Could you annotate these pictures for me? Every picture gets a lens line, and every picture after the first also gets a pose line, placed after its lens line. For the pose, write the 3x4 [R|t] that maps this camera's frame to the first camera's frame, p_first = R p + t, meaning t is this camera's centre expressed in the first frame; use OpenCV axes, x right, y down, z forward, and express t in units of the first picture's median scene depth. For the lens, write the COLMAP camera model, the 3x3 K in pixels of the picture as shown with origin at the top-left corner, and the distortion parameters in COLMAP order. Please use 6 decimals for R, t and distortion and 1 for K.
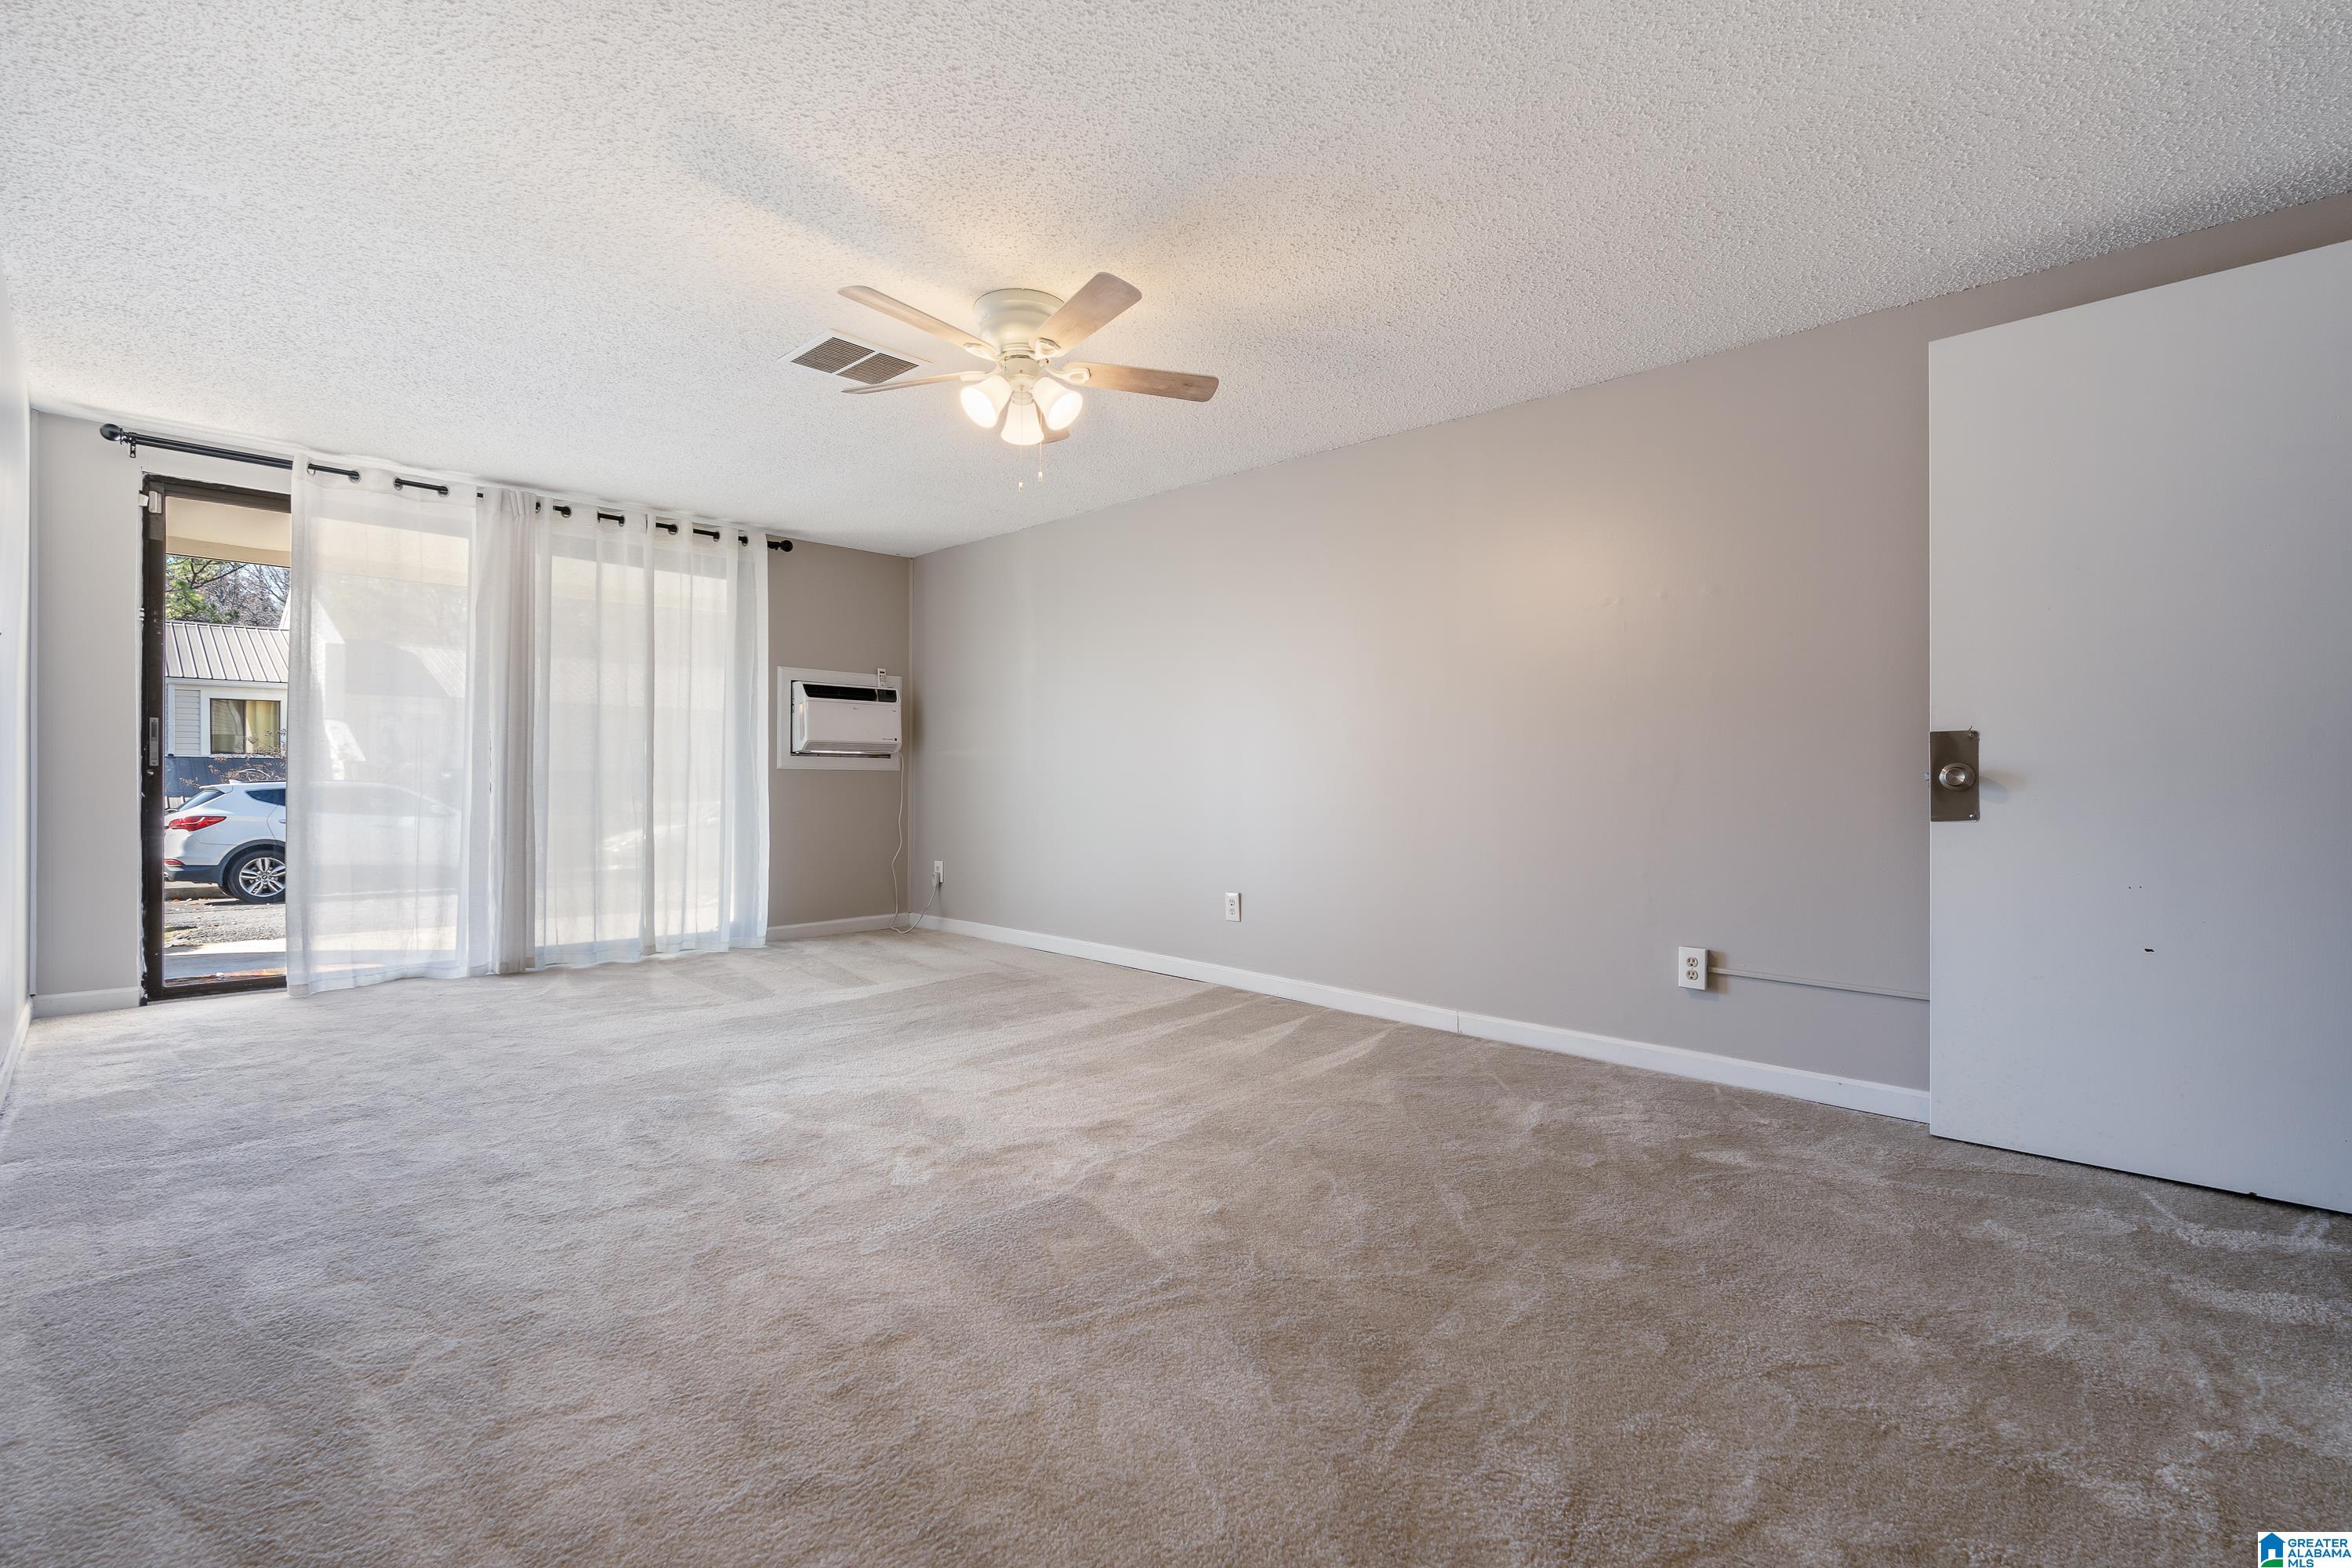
lens RADIAL K [[1073.0, 0, 1176.1], [0, 1073.0, 788.7], [0, 0, 1]] dist [0.003269, 0.000549]
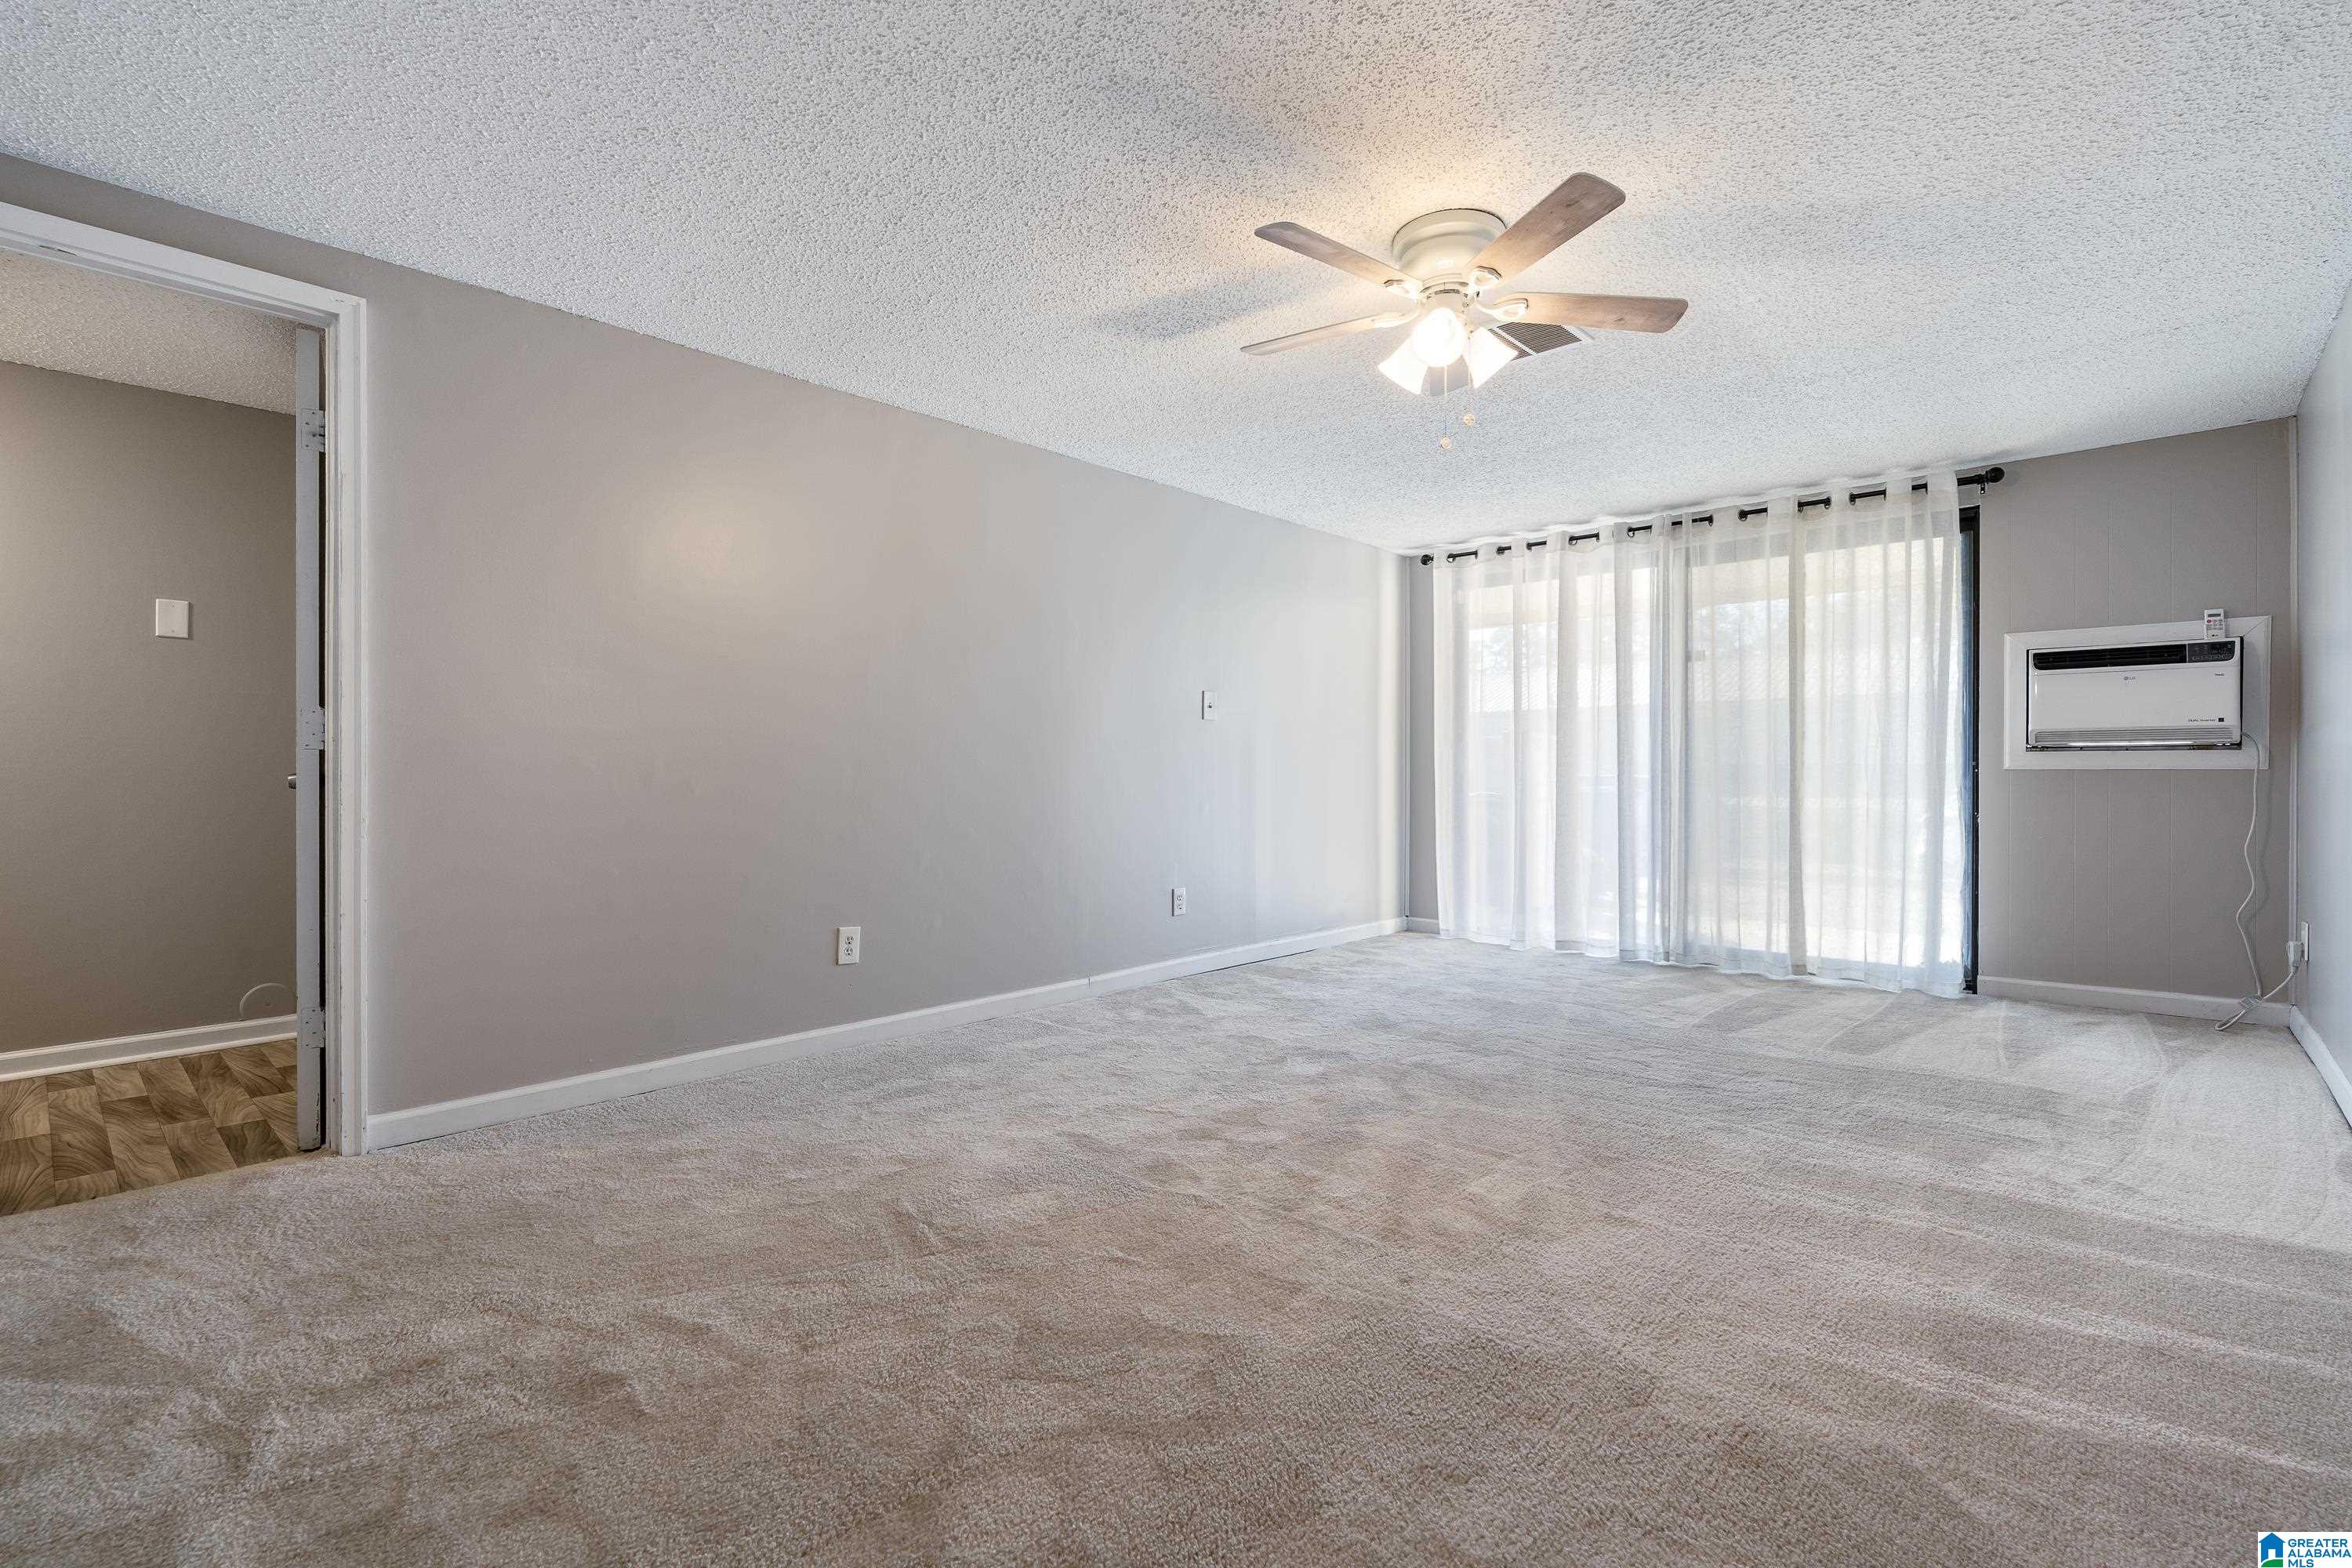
lens RADIAL K [[1073.0, 0, 1177.1], [0, 1073.0, 775.0], [0, 0, 1]] dist [0.003269, 0.000549]
pose [[0.052361, -0.009820, -0.998580, 0.392026], [-0.011033, 0.999885, -0.010411, -0.000129], [0.998567, 0.011562, 0.052247, 0.413871]]
